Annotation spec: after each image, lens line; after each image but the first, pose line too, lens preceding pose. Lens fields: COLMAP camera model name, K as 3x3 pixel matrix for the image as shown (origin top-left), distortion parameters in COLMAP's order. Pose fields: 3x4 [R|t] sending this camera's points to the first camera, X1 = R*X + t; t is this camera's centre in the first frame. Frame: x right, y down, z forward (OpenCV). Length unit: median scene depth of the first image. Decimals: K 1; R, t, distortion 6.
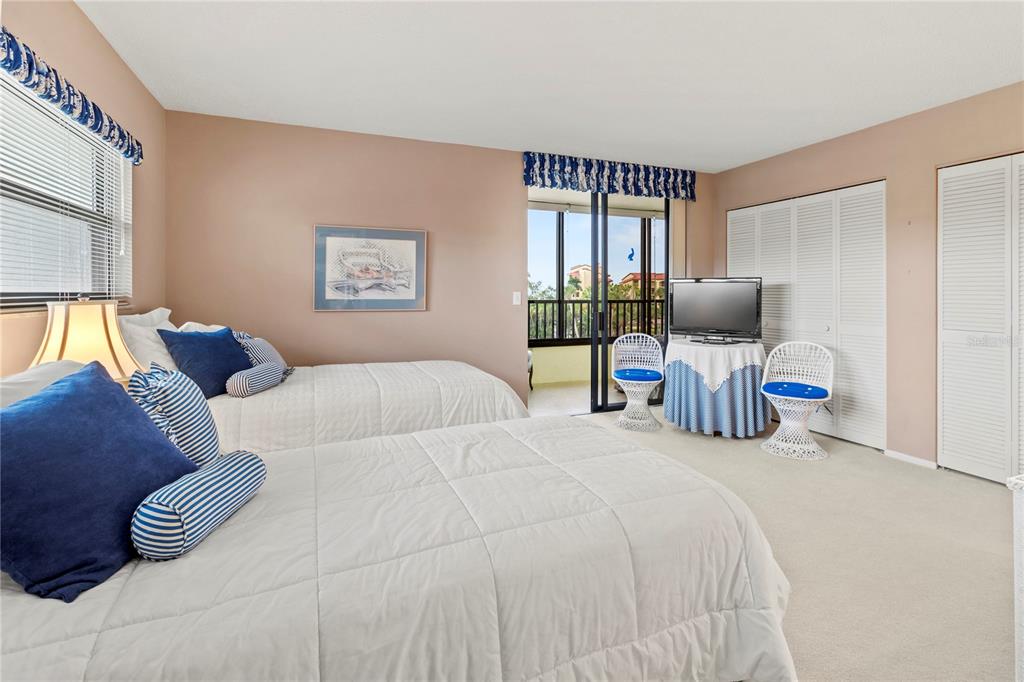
lens RADIAL K [[486.5, 0, 516.4], [0, 486.5, 297.3], [0, 0, 1]] dist [0.000904, 0.000575]
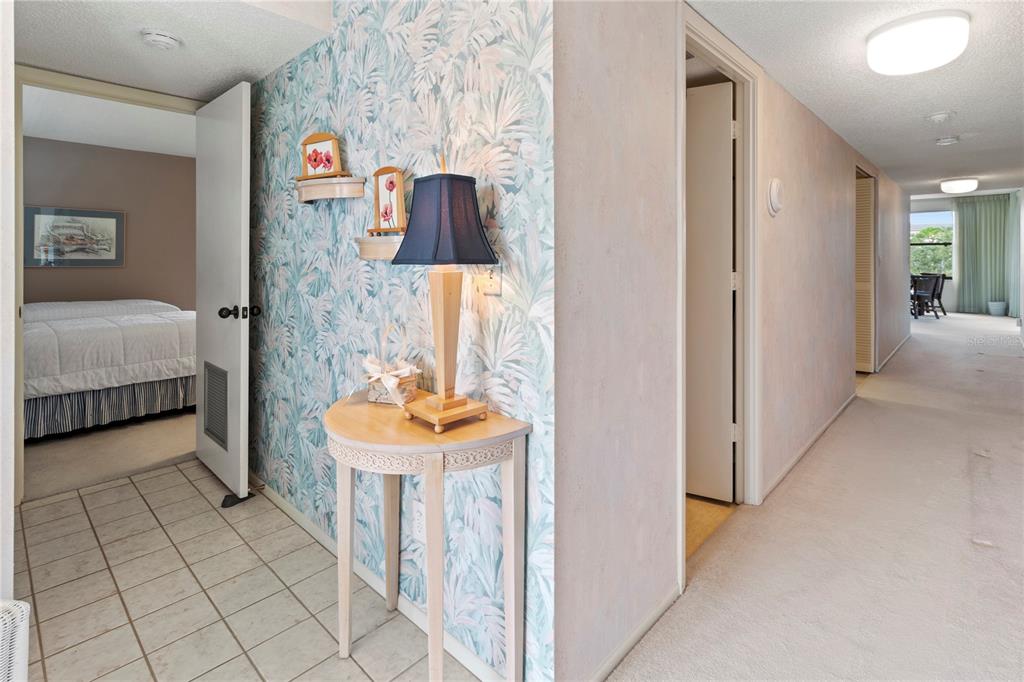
lens RADIAL K [[497.9, 0, 526.1], [0, 497.9, 261.5], [0, 0, 1]] dist [-0.000483, 0.000056]
pose [[0.901996, 0.000675, 0.431743, 0.262341], [-0.000257, 0.999999, -0.001025, 0.012076], [-0.431744, 0.000813, 0.901996, -0.886864]]
